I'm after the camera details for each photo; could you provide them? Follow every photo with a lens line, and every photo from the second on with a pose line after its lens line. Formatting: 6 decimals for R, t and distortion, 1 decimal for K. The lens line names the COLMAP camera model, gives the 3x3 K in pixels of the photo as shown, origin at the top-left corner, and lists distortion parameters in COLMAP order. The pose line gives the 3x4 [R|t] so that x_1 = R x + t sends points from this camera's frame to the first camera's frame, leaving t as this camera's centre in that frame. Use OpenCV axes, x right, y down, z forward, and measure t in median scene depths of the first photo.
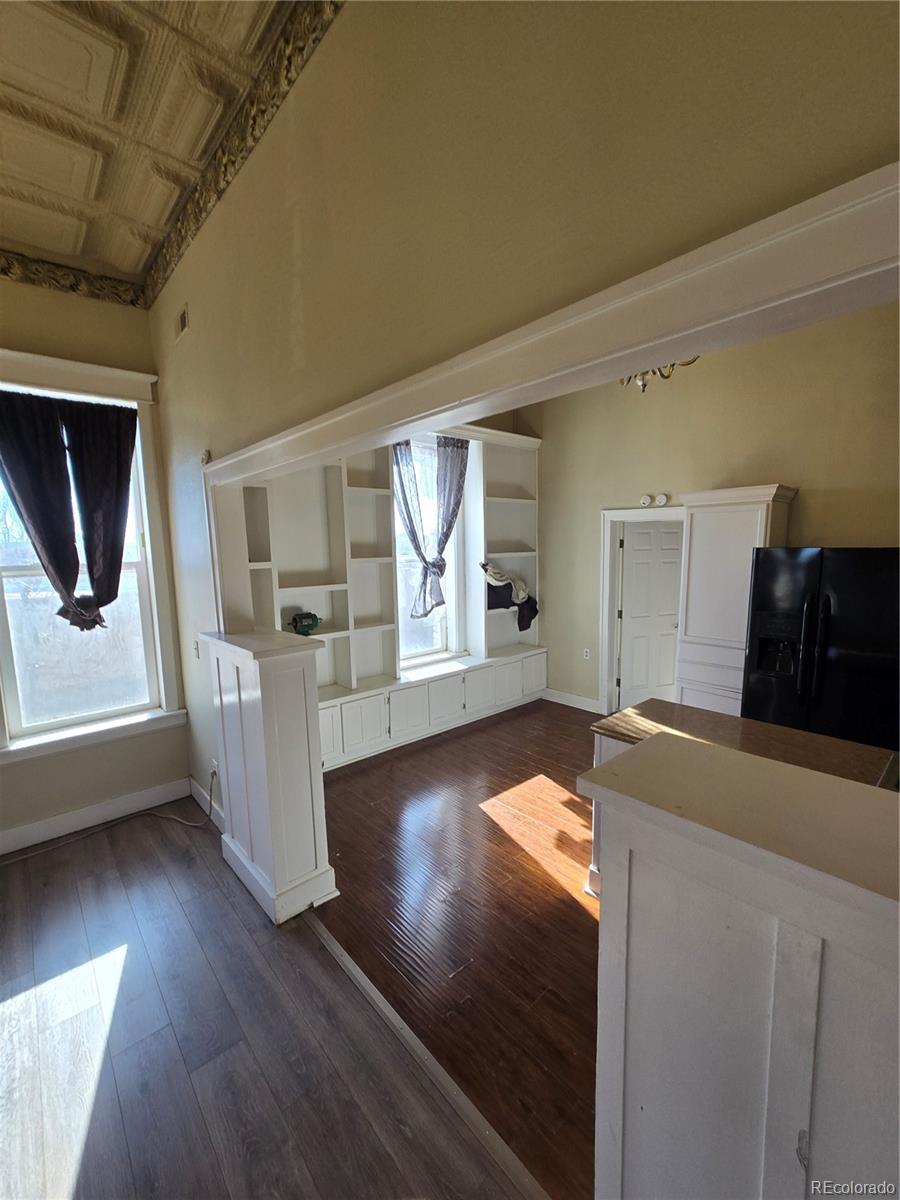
lens RADIAL K [[494.8, 0, 450.8], [0, 494.8, 609.4], [0, 0, 1]] dist [-0.001364, -0.000008]
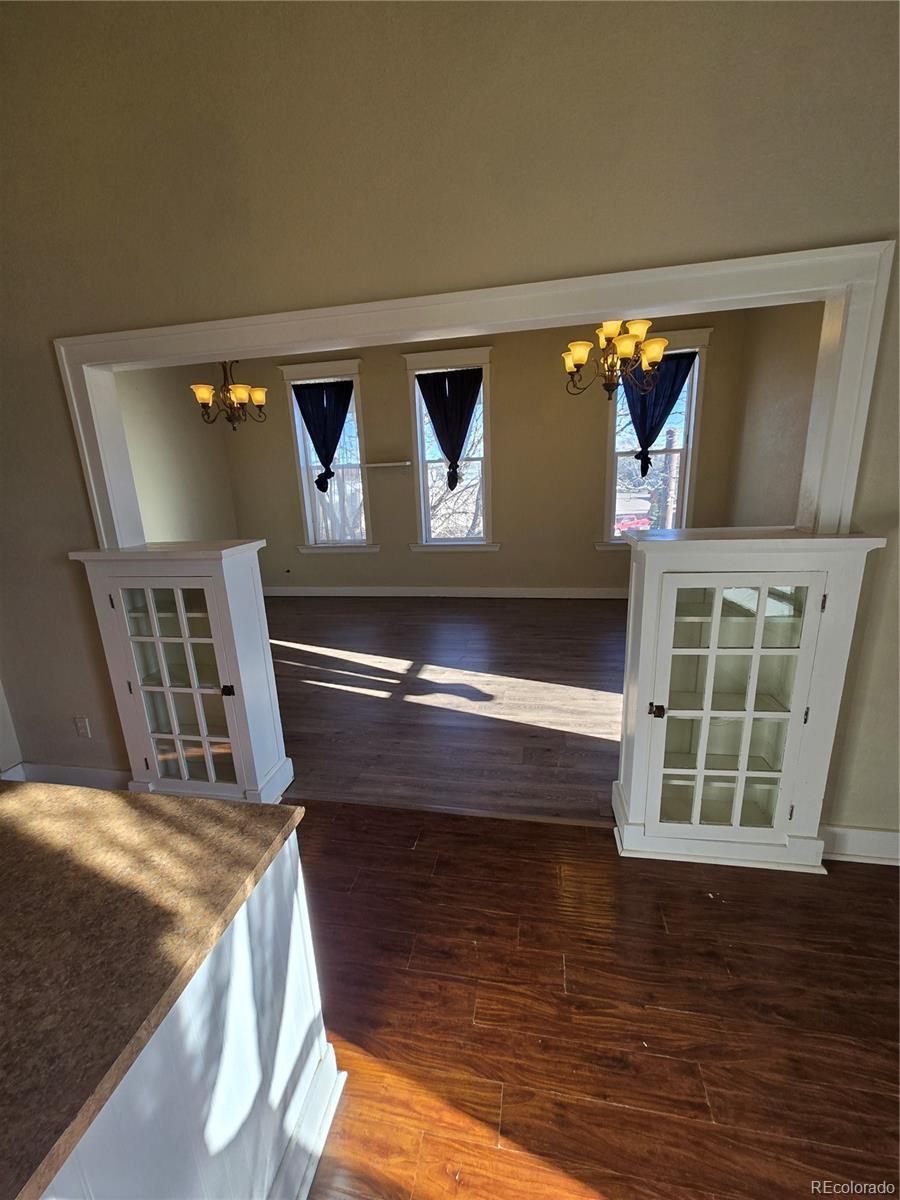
lens RADIAL K [[493.2, 0, 446.0], [0, 493.2, 608.1], [0, 0, 1]] dist [-0.001269, 0.000576]
pose [[-0.793642, 0.215154, -0.569071, 0.209852], [-0.013424, 0.928958, 0.369941, -0.057085], [0.608237, 0.301240, -0.734372, 0.721646]]
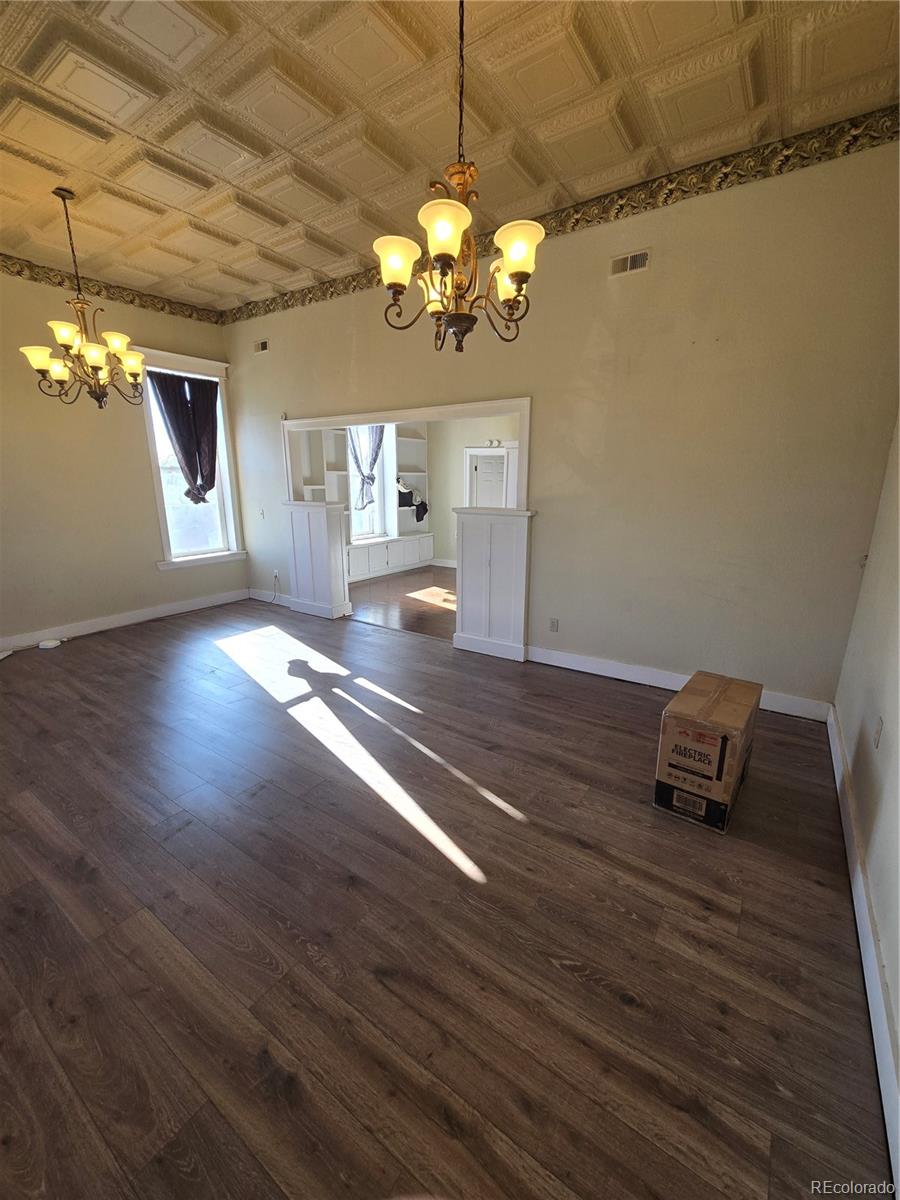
lens RADIAL K [[488.6, 0, 445.8], [0, 488.6, 601.4], [0, 0, 1]] dist [-0.000326, 0.000223]
pose [[0.971611, -0.033873, 0.234147, -0.187837], [0.006084, 0.992947, 0.118400, 0.137271], [-0.236507, -0.113614, 0.964964, -0.737666]]
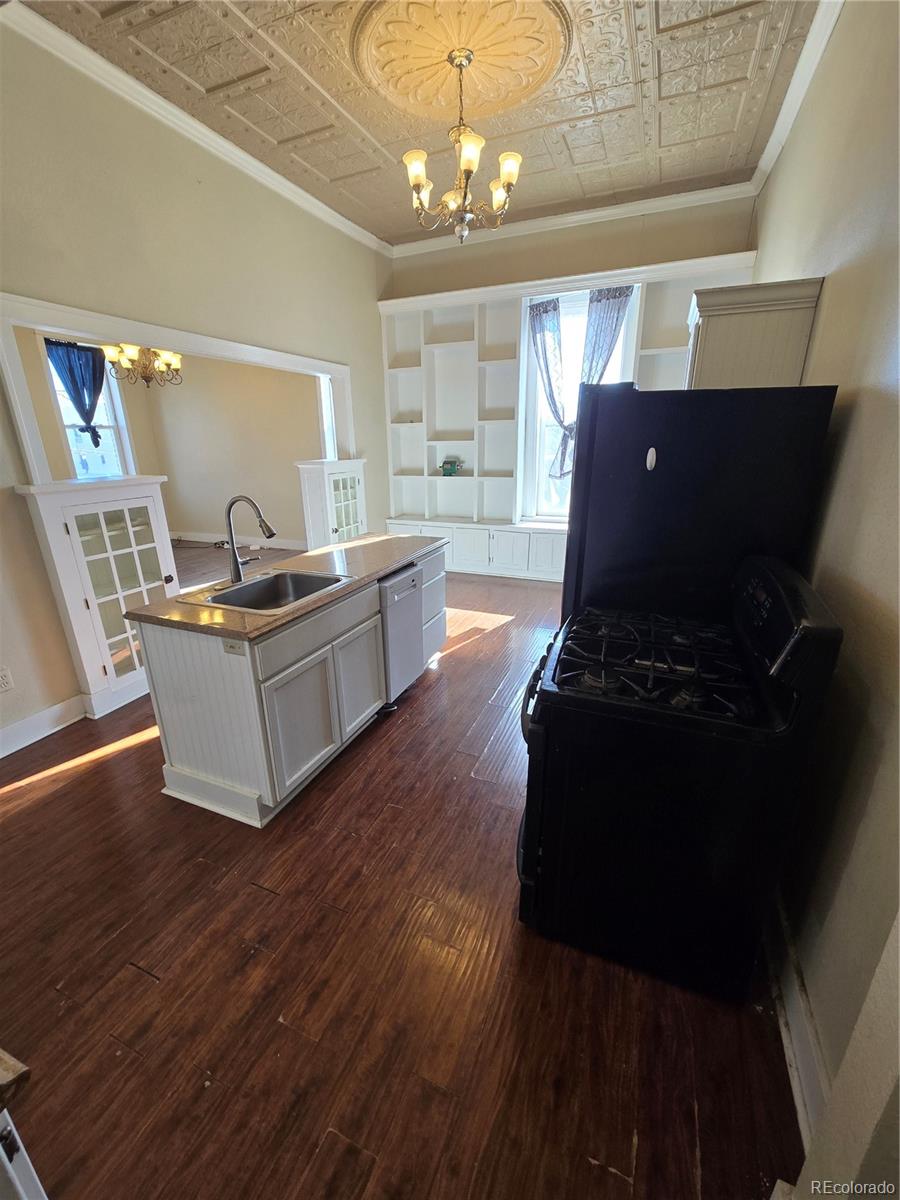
lens RADIAL K [[488.6, 0, 445.8], [0, 488.6, 601.4], [0, 0, 1]] dist [-0.000326, 0.000223]
pose [[0.433520, 0.302115, -0.848992, 0.892218], [-0.108323, 0.952766, 0.283730, -0.004515], [0.894610, -0.031037, 0.445769, 0.293792]]
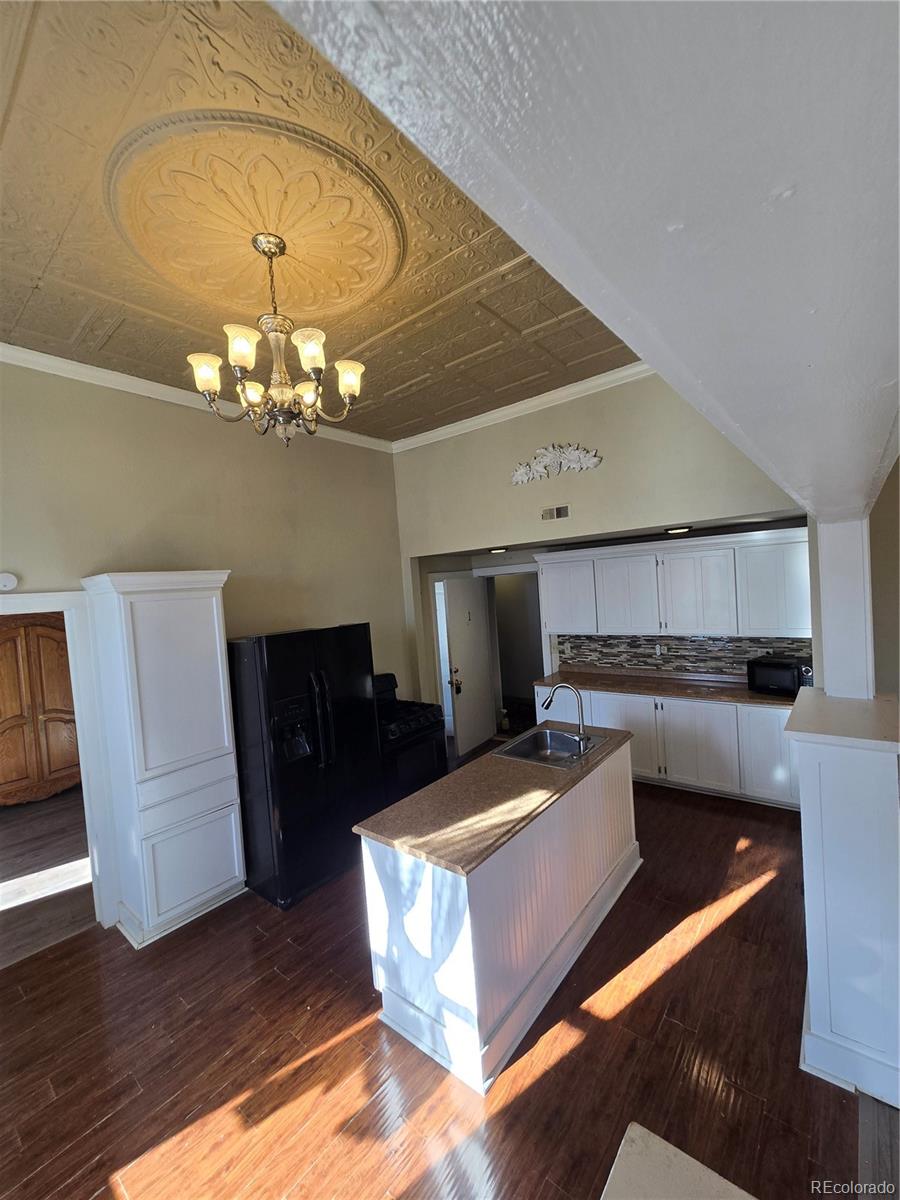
lens RADIAL K [[488.6, 0, 445.8], [0, 488.6, 601.4], [0, 0, 1]] dist [-0.000326, 0.000223]
pose [[-0.144317, -0.011563, 0.989464, -0.244834], [0.199102, 0.979142, 0.040483, -0.112079], [-0.969294, 0.202847, -0.139005, 0.554588]]
